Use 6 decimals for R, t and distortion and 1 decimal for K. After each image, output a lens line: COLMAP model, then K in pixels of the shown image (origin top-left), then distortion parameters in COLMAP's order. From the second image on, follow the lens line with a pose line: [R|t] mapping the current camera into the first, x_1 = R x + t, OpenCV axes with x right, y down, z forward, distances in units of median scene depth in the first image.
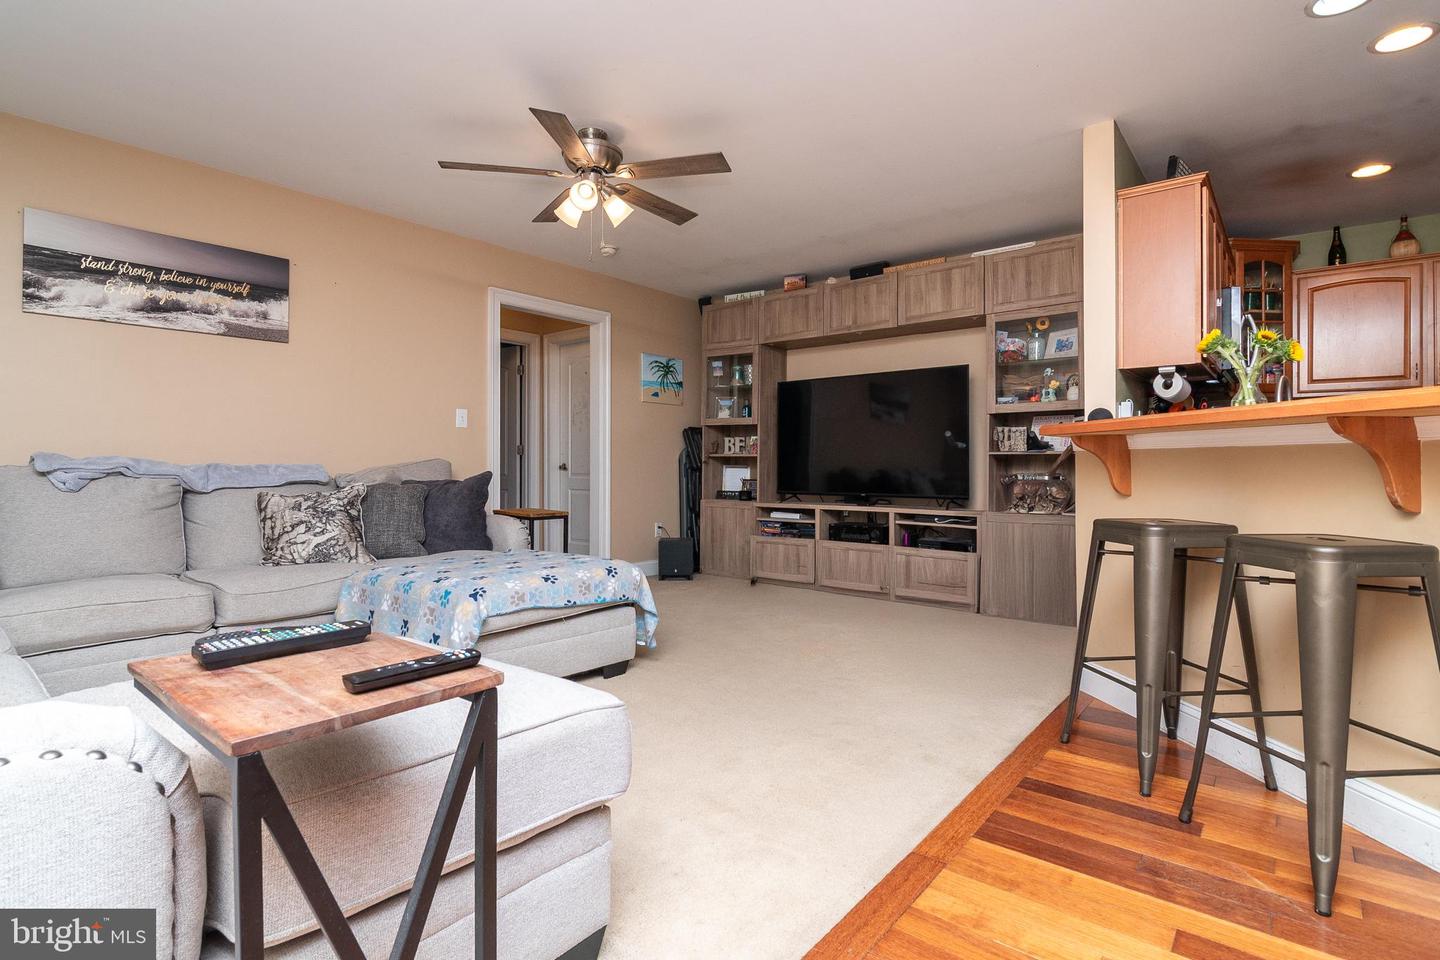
lens RADIAL K [[708.3, 0, 717.6], [0, 708.3, 474.3], [0, 0, 1]] dist [-0.012320, -0.004755]
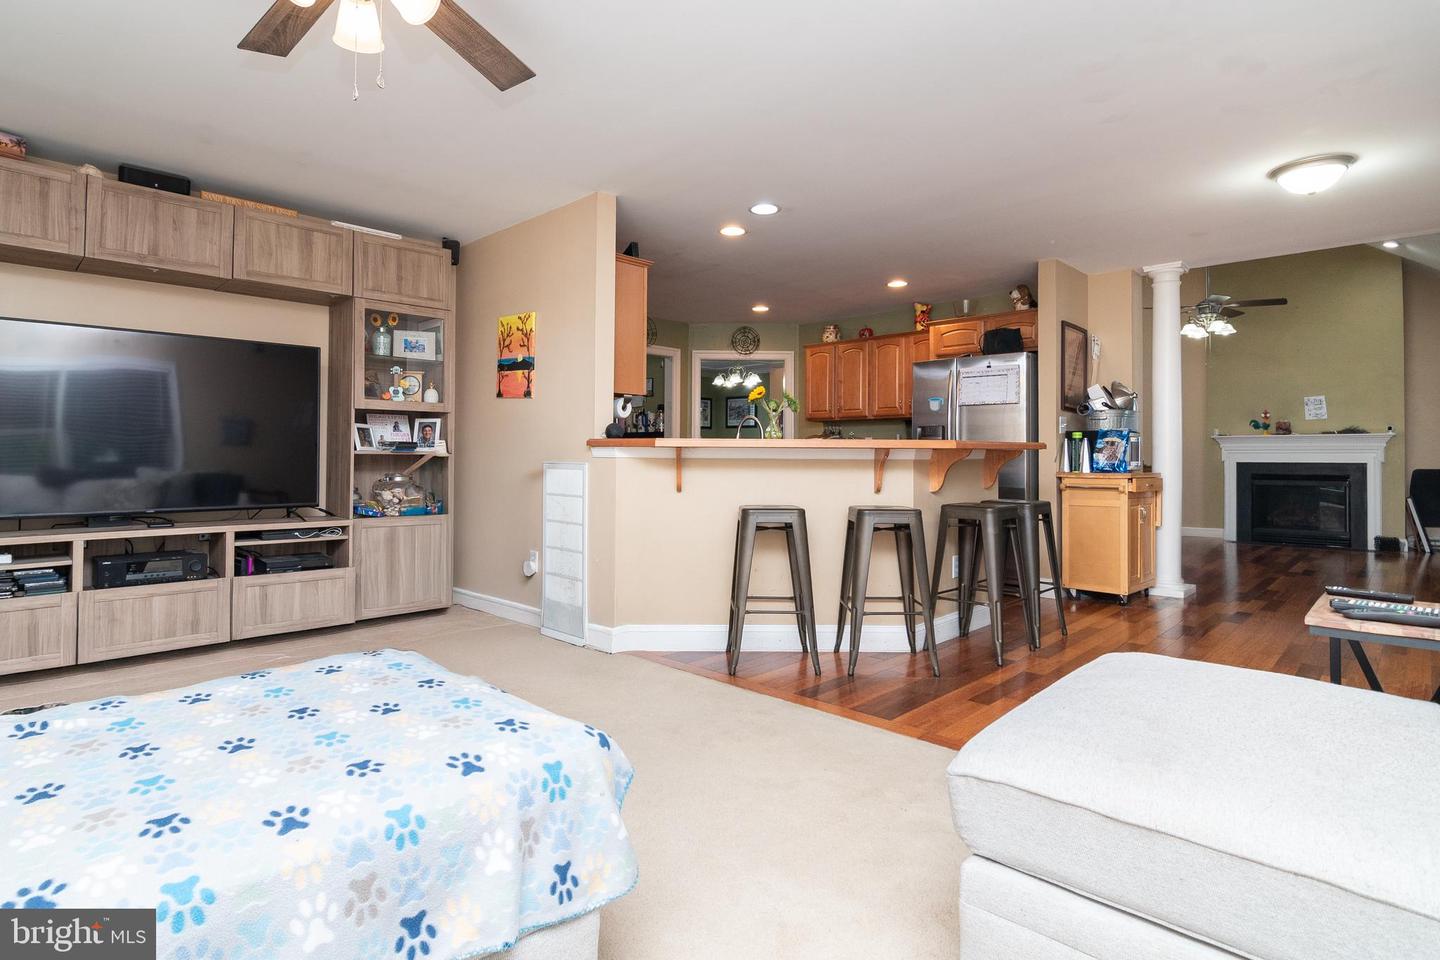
lens RADIAL K [[711.5, 0, 702.6], [0, 711.5, 443.6], [0, 0, 1]] dist [-0.003517, -0.000564]
pose [[0.123932, 0.019874, 0.992092, -0.464115], [0.007265, 0.999754, -0.020935, -0.020211], [-0.992264, 0.009802, 0.123757, 0.470929]]
